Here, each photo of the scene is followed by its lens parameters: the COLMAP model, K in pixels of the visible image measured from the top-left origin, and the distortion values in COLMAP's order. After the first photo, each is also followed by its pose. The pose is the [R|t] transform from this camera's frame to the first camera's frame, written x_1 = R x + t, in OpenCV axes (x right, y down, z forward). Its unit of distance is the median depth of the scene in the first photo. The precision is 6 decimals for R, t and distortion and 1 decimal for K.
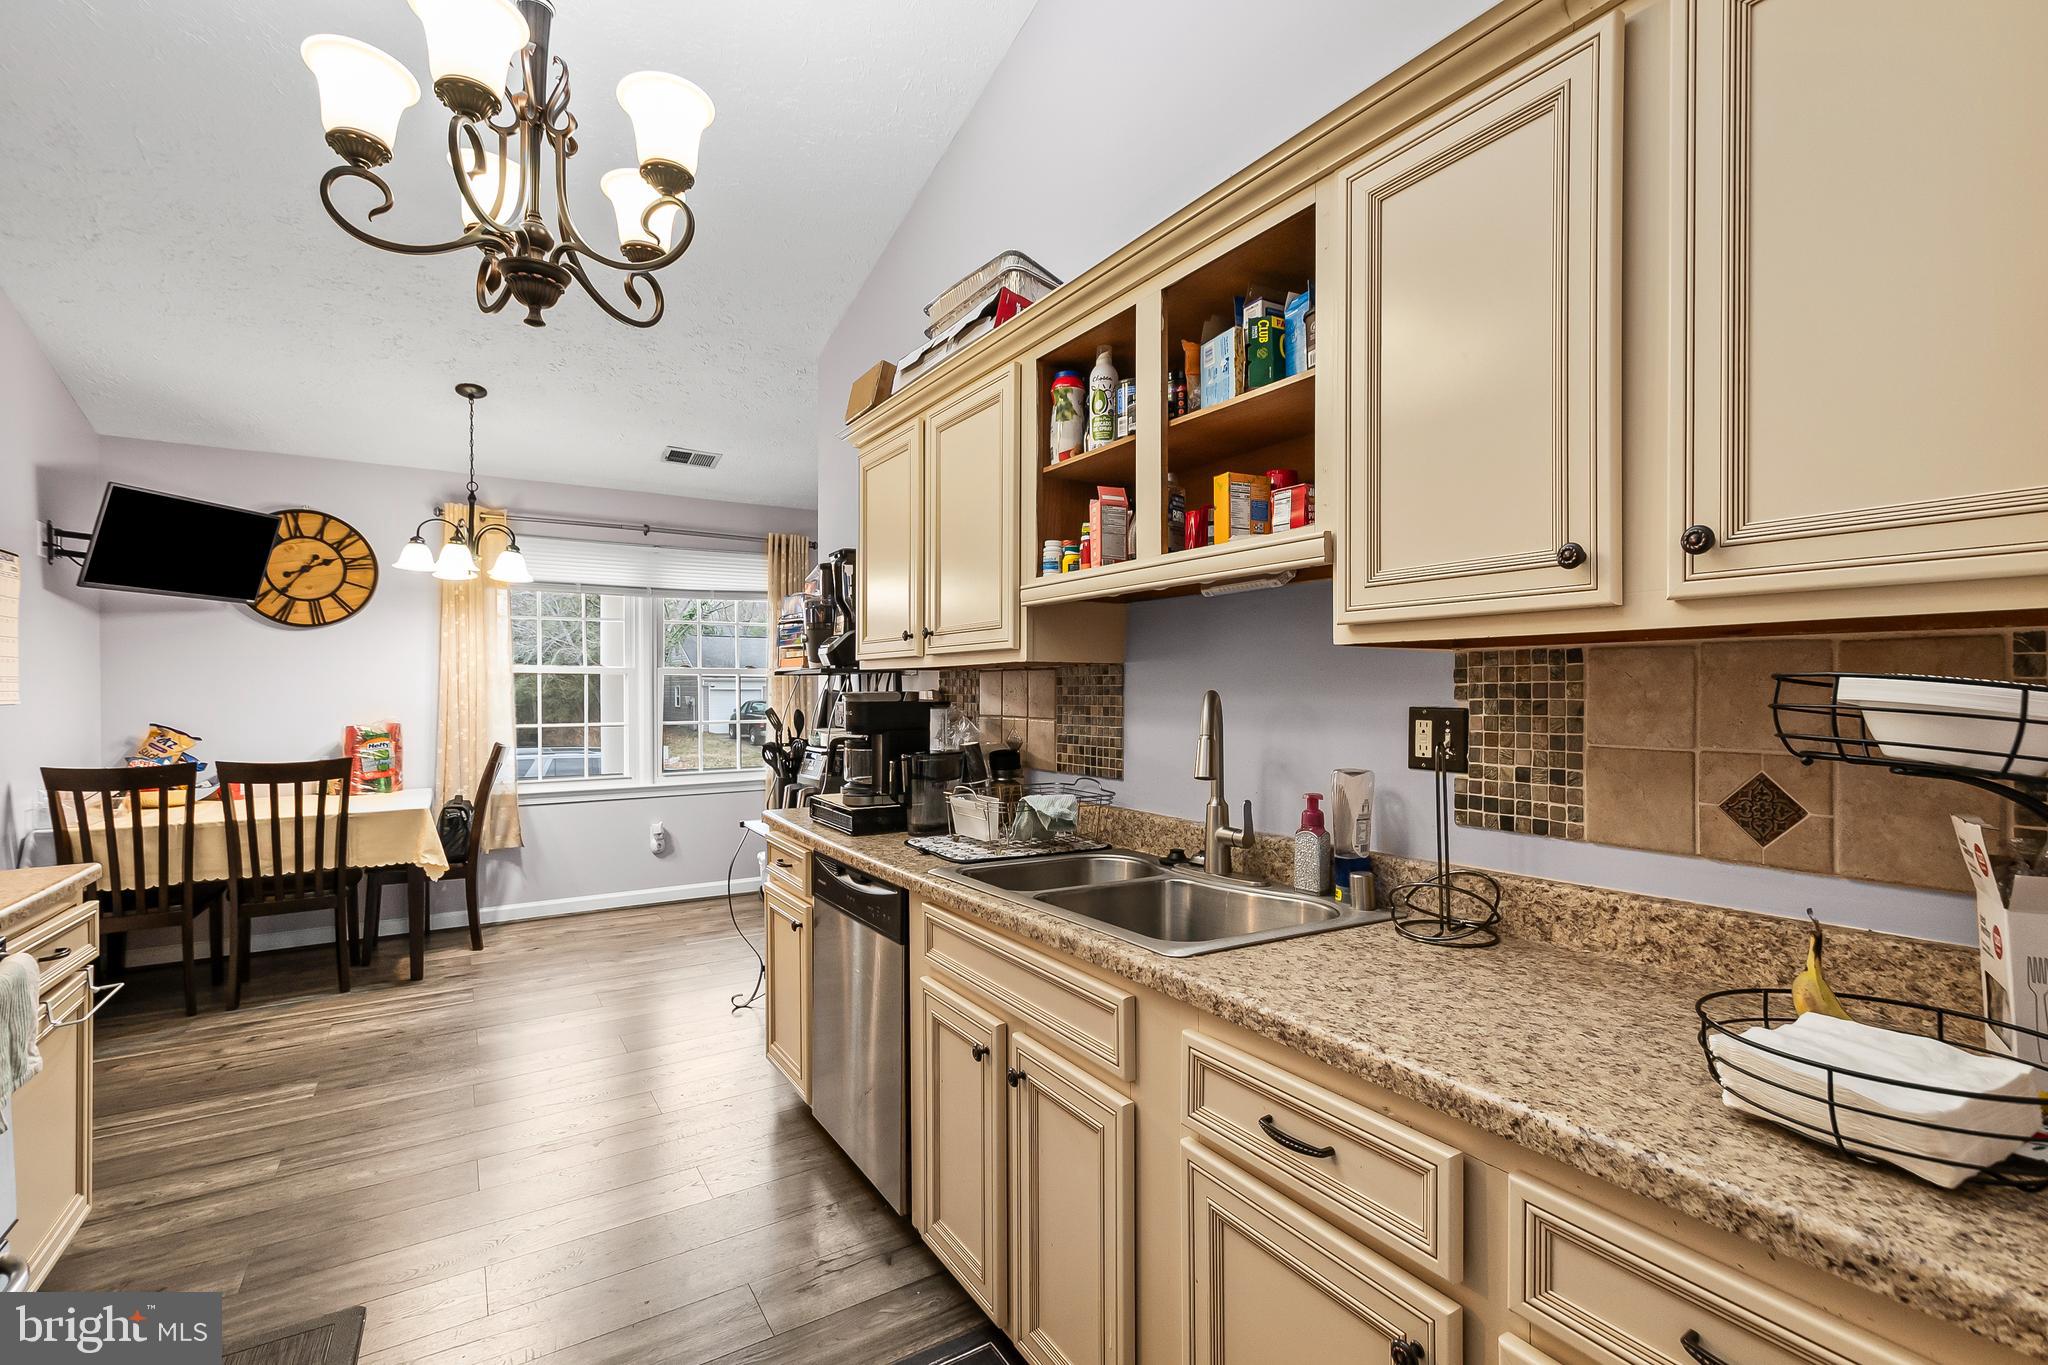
lens RADIAL K [[915.5, 0, 1042.5], [0, 915.5, 686.6], [0, 0, 1]] dist [0.004416, -0.000513]
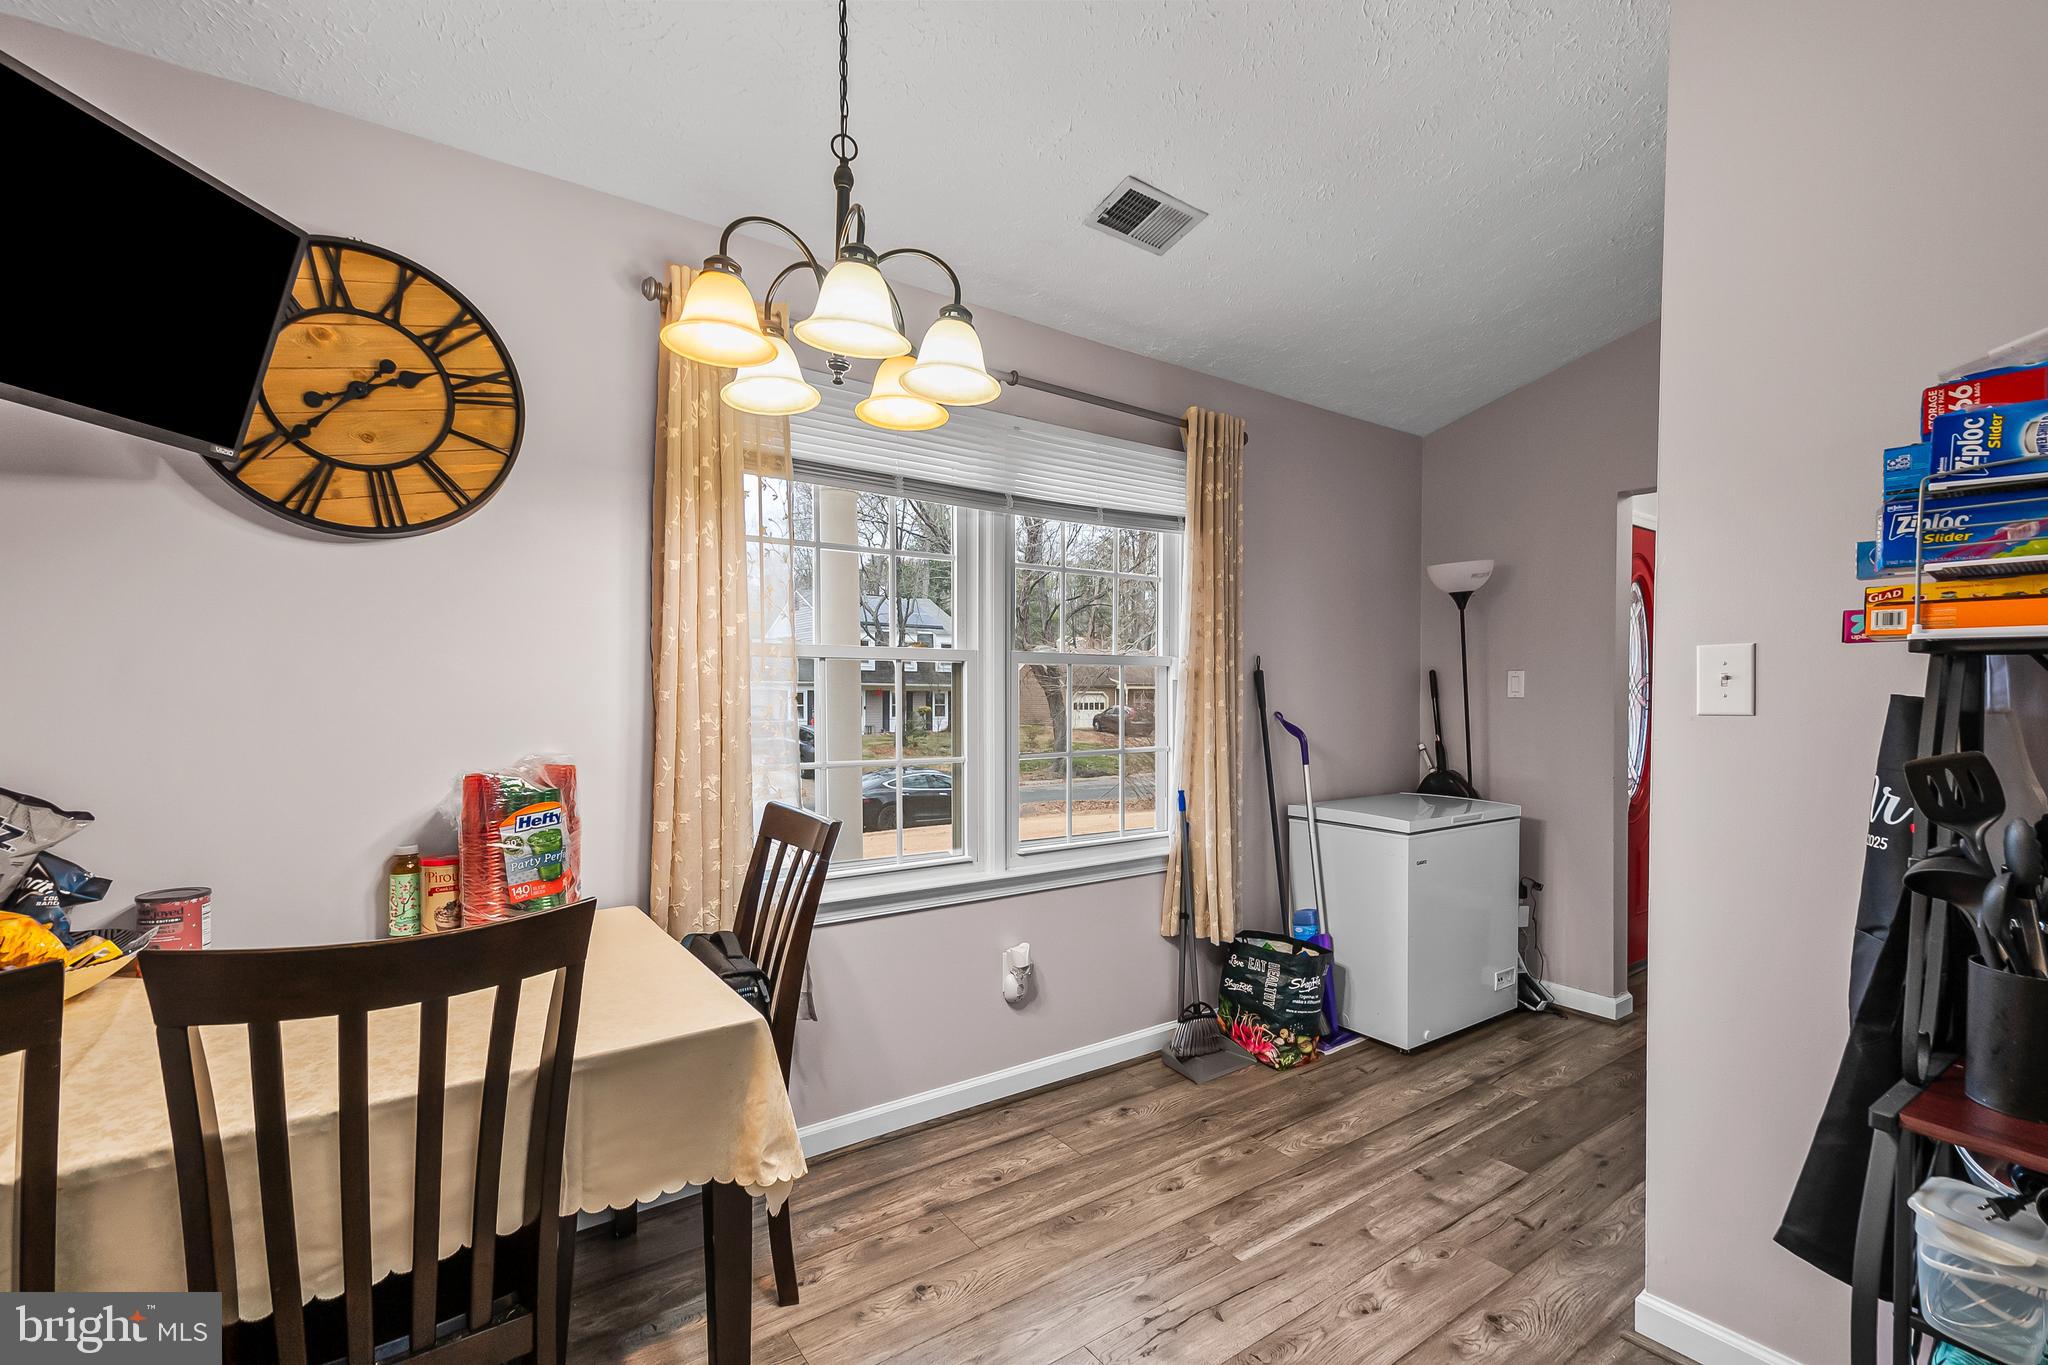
lens RADIAL K [[915.5, 0, 1049.1], [0, 915.5, 712.7], [0, 0, 1]] dist [0.004416, -0.000513]
pose [[0.998488, 0.003219, 0.054868, -0.512212], [-0.004139, 0.999853, 0.016663, 0.007025], [-0.054806, -0.016865, 0.998355, 0.566528]]
